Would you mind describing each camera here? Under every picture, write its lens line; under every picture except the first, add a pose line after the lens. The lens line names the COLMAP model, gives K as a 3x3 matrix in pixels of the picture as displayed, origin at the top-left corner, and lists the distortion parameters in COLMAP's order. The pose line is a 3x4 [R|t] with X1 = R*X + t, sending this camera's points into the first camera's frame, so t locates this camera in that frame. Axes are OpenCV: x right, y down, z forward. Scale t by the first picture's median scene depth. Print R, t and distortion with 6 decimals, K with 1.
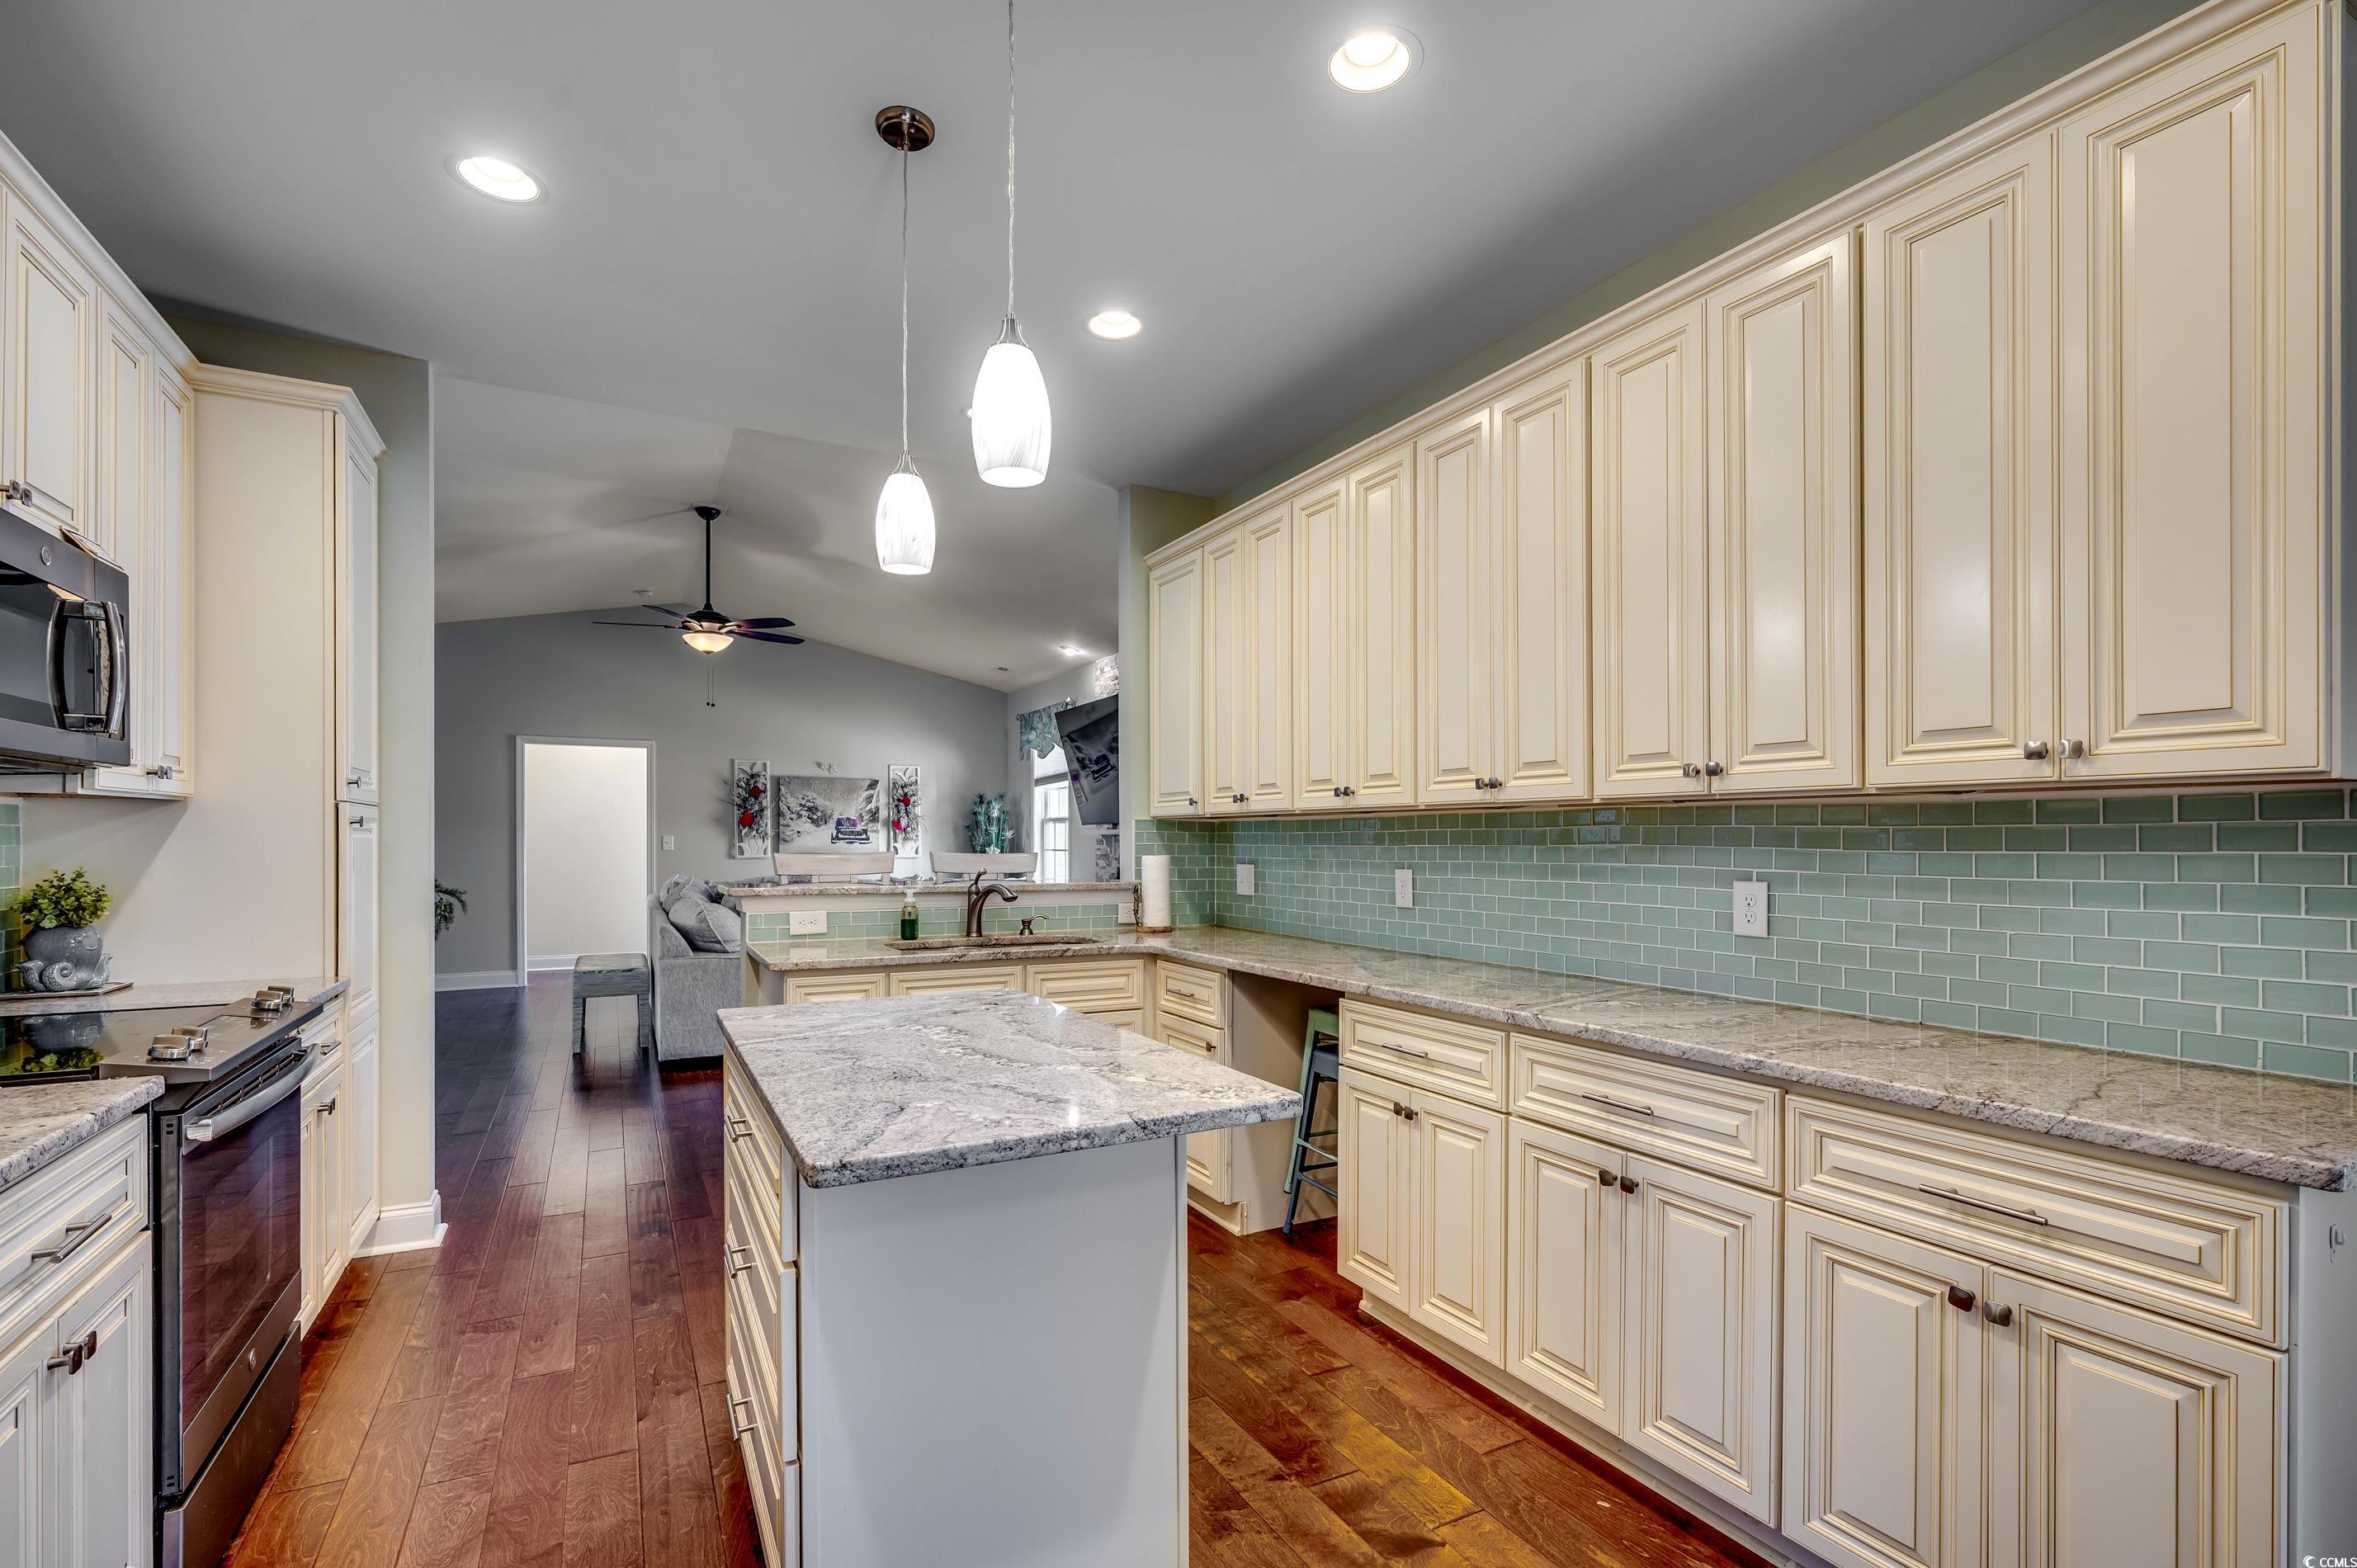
lens RADIAL K [[1128.5, 0, 1156.3], [0, 1128.5, 840.1], [0, 0, 1]] dist [0.044382, -0.000012]
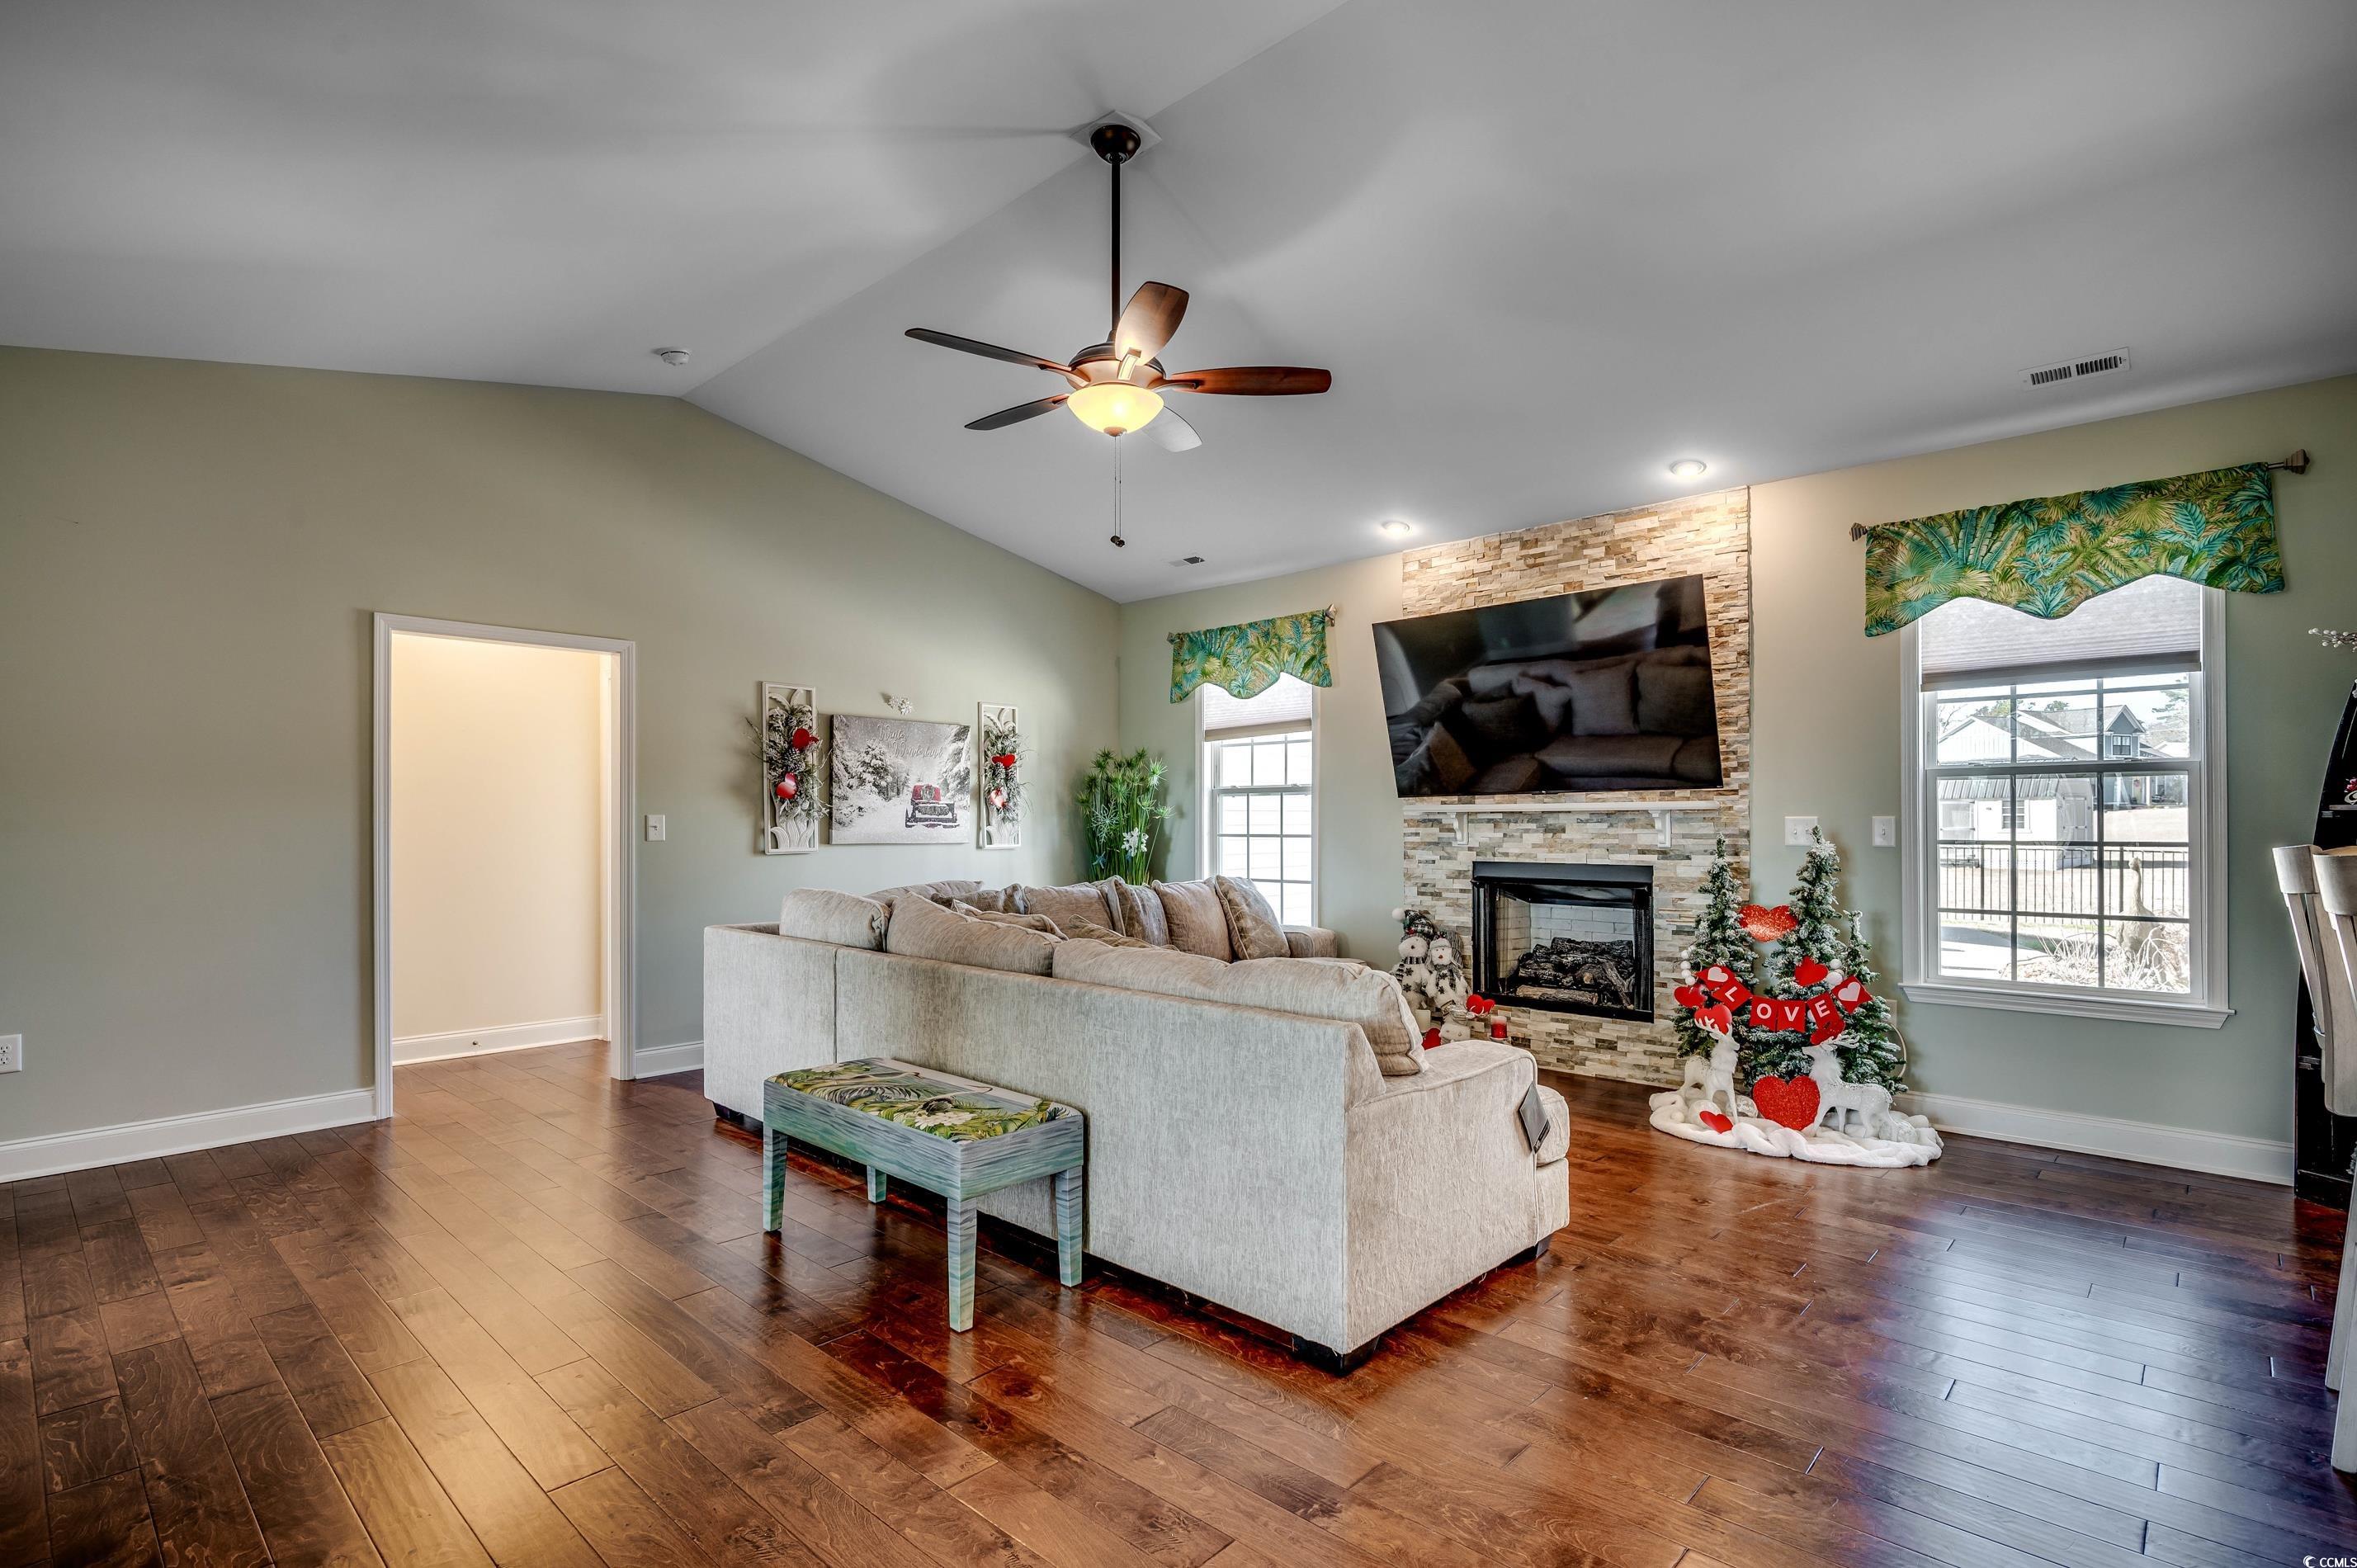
lens RADIAL K [[1137.6, 0, 1178.9], [0, 1137.6, 806.3], [0, 0, 1]] dist [-0.001367, -0.001087]
pose [[0.937562, 0.001702, 0.347815, -0.364218], [0.002629, 0.999925, -0.011980, -0.000695], [-0.347809, 0.012147, 0.937487, 0.376118]]
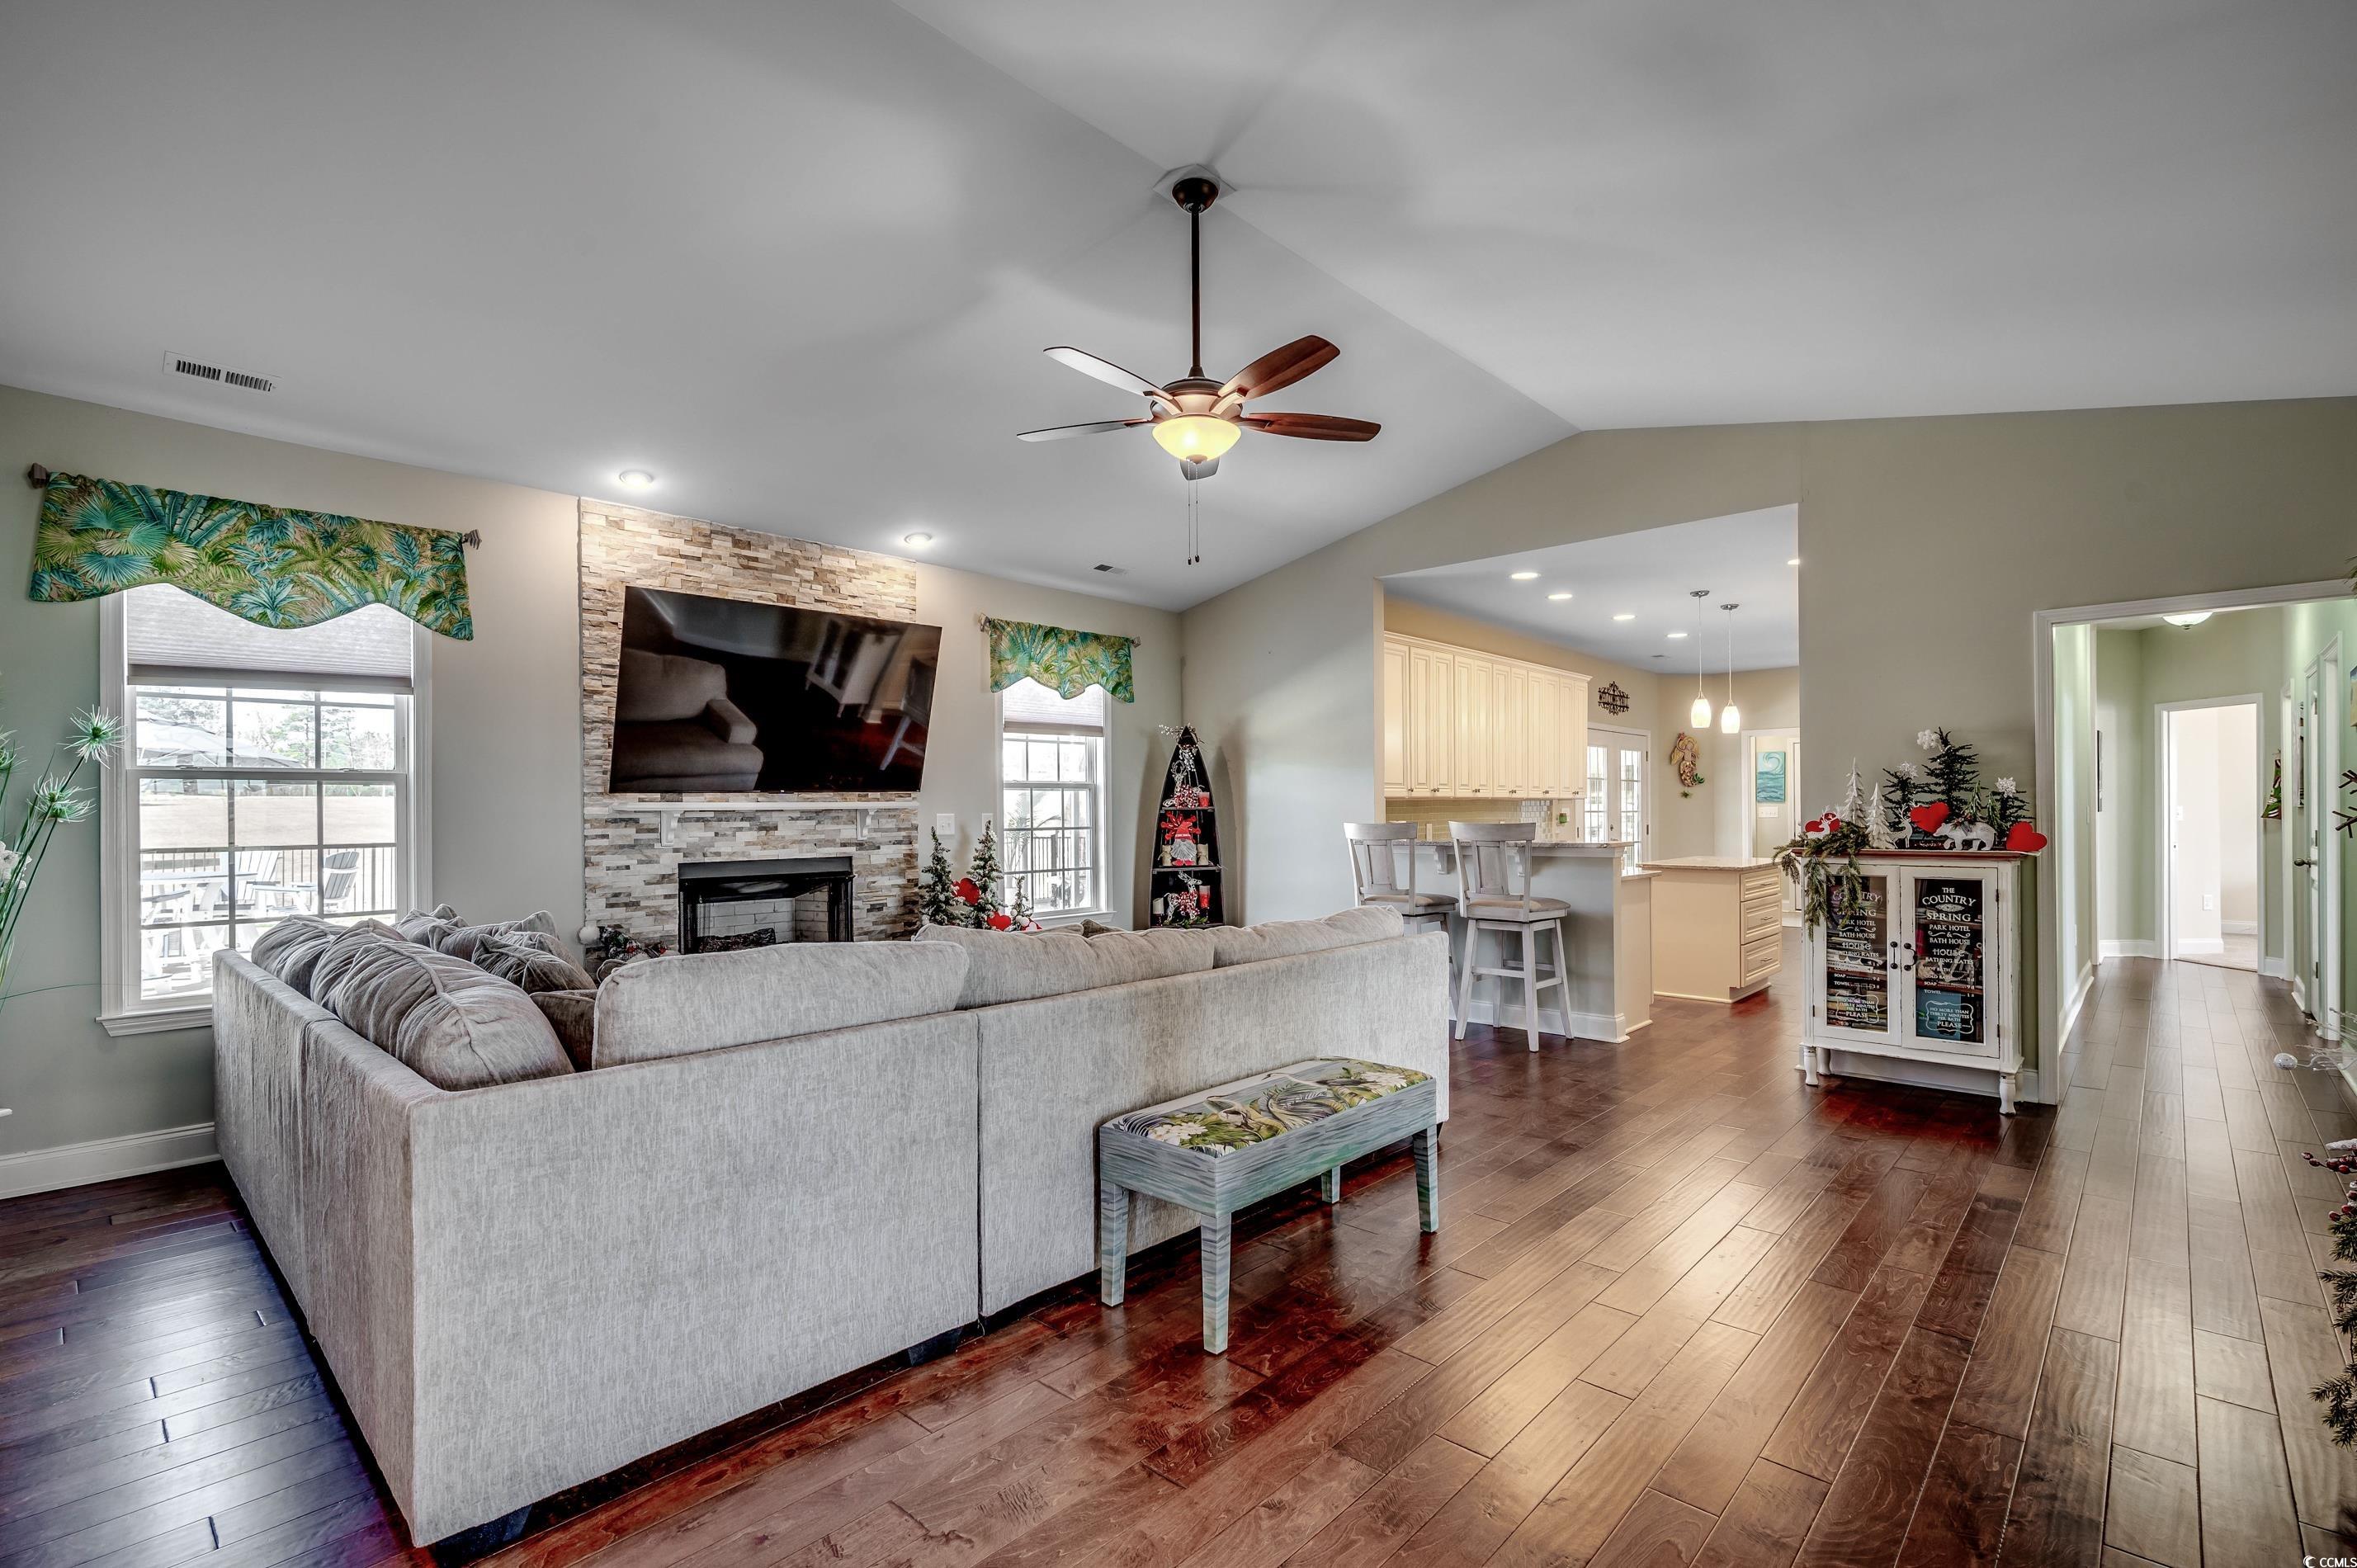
lens RADIAL K [[1075.5, 0, 1182.2], [0, 1075.5, 814.2], [0, 0, 1]] dist [-0.001440, -0.000146]
pose [[-0.361310, 0.000435, 0.932446, -0.546060], [0.010023, 0.999944, 0.003417, -0.001688], [-0.932392, 0.010581, -0.361294, 0.752468]]
